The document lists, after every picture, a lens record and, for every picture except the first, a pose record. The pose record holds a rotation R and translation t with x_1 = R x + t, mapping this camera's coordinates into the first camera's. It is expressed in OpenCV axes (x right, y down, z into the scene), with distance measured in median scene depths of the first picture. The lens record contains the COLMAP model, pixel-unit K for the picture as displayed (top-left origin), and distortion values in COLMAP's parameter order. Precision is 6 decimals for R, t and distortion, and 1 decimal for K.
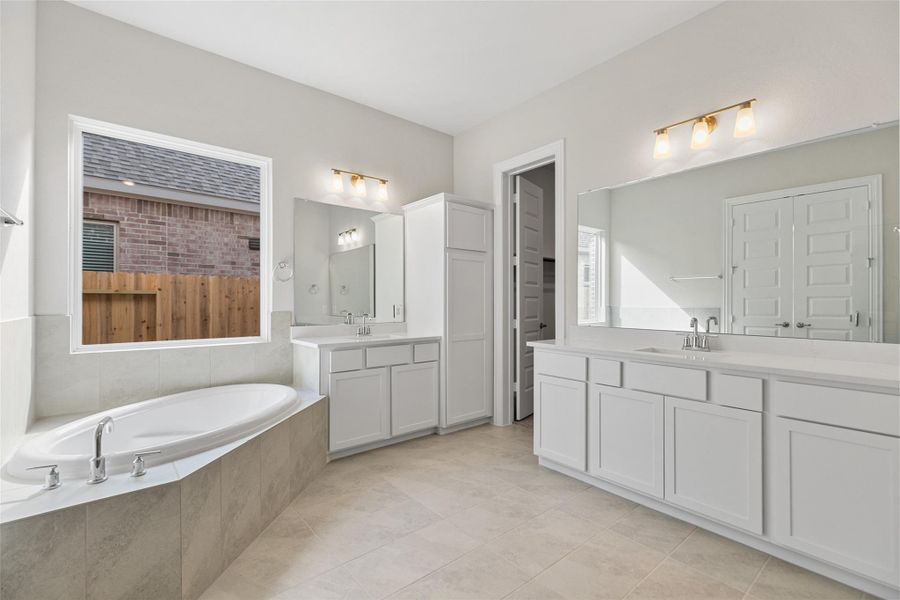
lens RADIAL K [[402.5, 0, 450.0], [0, 402.5, 300.0], [0, 0, 1]] dist [0.002157, 0.000090]
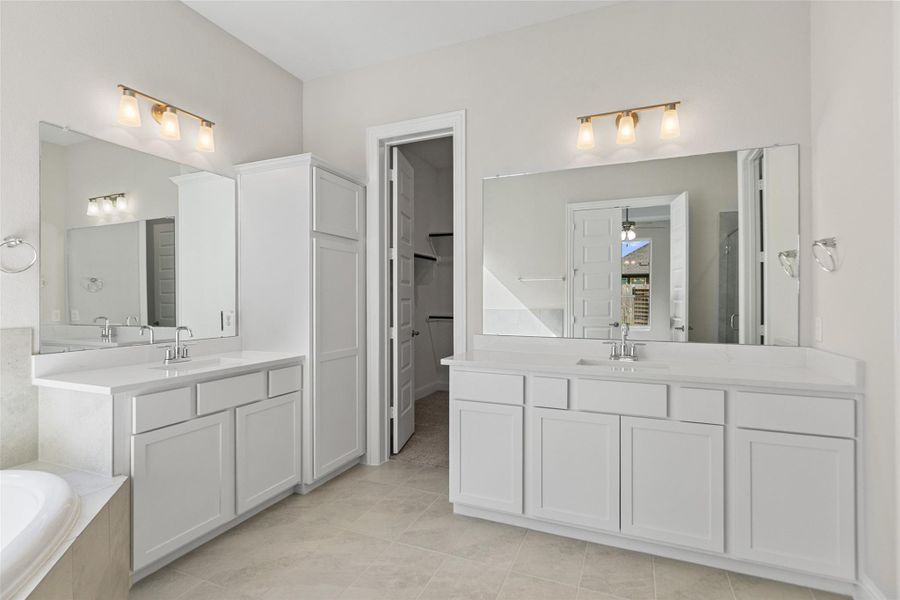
lens RADIAL K [[441.2, 0, 449.1], [0, 441.2, 298.6], [0, 0, 1]] dist [-0.004331, -0.000559]
pose [[0.888726, 0.001635, 0.458436, -0.156191], [-0.002707, 0.999995, 0.001682, -0.012483], [-0.458431, -0.002736, 0.888726, 0.199852]]
